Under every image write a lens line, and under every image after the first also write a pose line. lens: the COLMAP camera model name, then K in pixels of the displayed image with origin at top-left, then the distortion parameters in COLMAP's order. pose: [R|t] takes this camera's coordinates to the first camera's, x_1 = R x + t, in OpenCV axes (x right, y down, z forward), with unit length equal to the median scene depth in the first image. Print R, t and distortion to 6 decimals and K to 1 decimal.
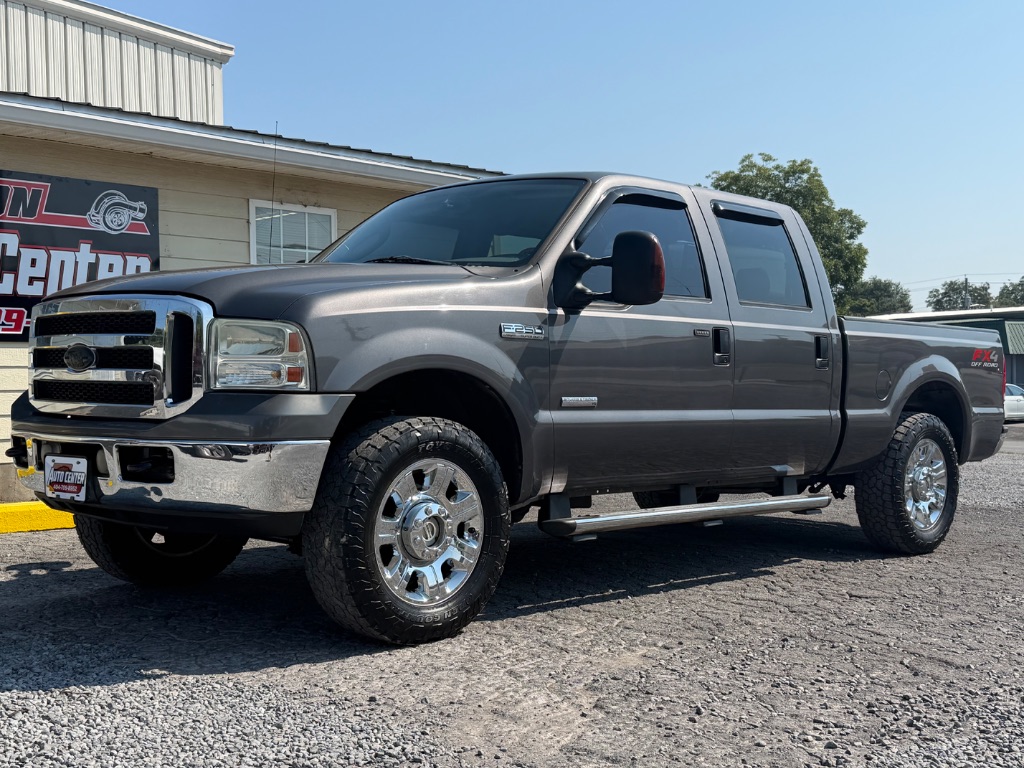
lens RADIAL K [[1221.8, 0, 515.0], [0, 1221.8, 382.6], [0, 0, 1]] dist [0.179769, -0.437800]
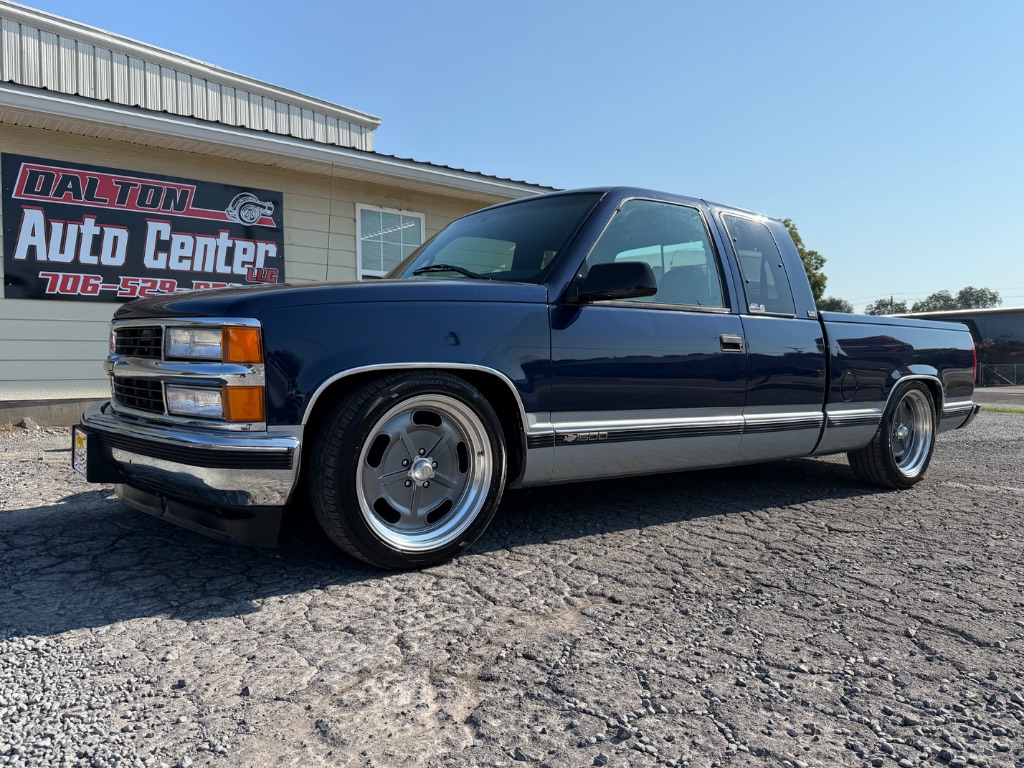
lens RADIAL K [[743.5, 0, 513.1], [0, 743.5, 385.5], [0, 0, 1]] dist [0.007209, -0.006724]
pose [[0.992996, 0.010078, -0.117718, 0.087188], [-0.006543, 0.999517, 0.030373, 0.039959], [0.117967, -0.029390, 0.992582, 0.378881]]
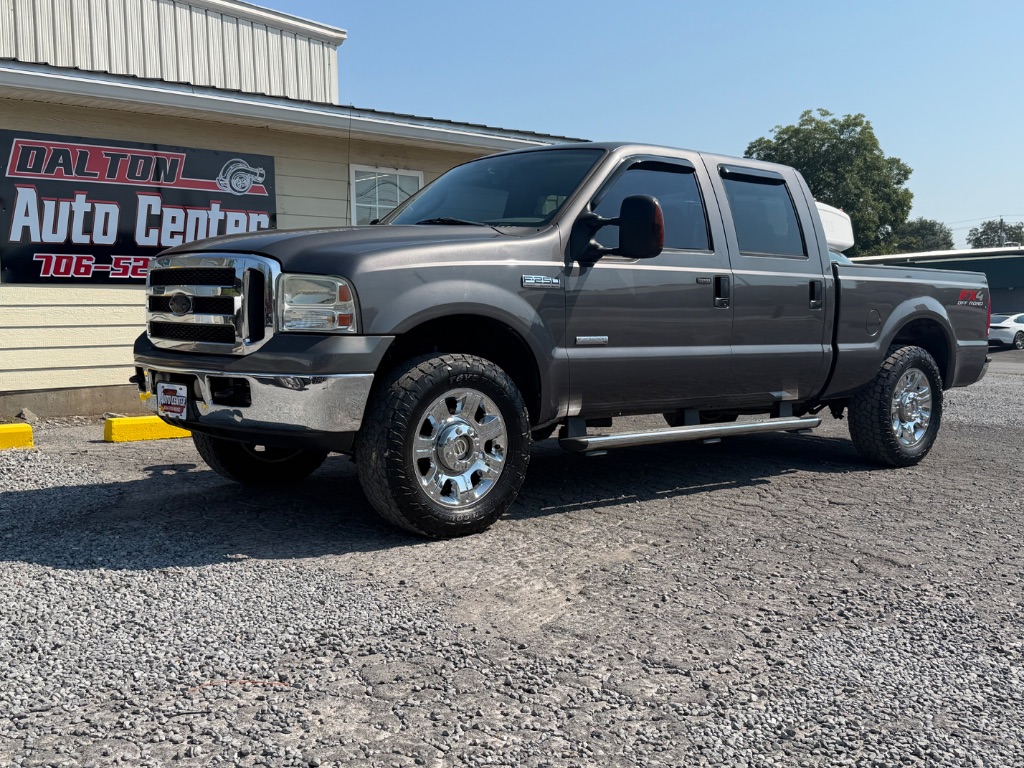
lens RADIAL K [[1031.5, 0, 511.1], [0, 1031.5, 384.2], [0, 0, 1]] dist [0.146272, -0.299819]
pose [[0.996057, 0.006253, -0.088490, 0.055310], [-0.000026, 0.997533, 0.070197, -0.010786], [0.088710, -0.069918, 0.993601, -0.010128]]
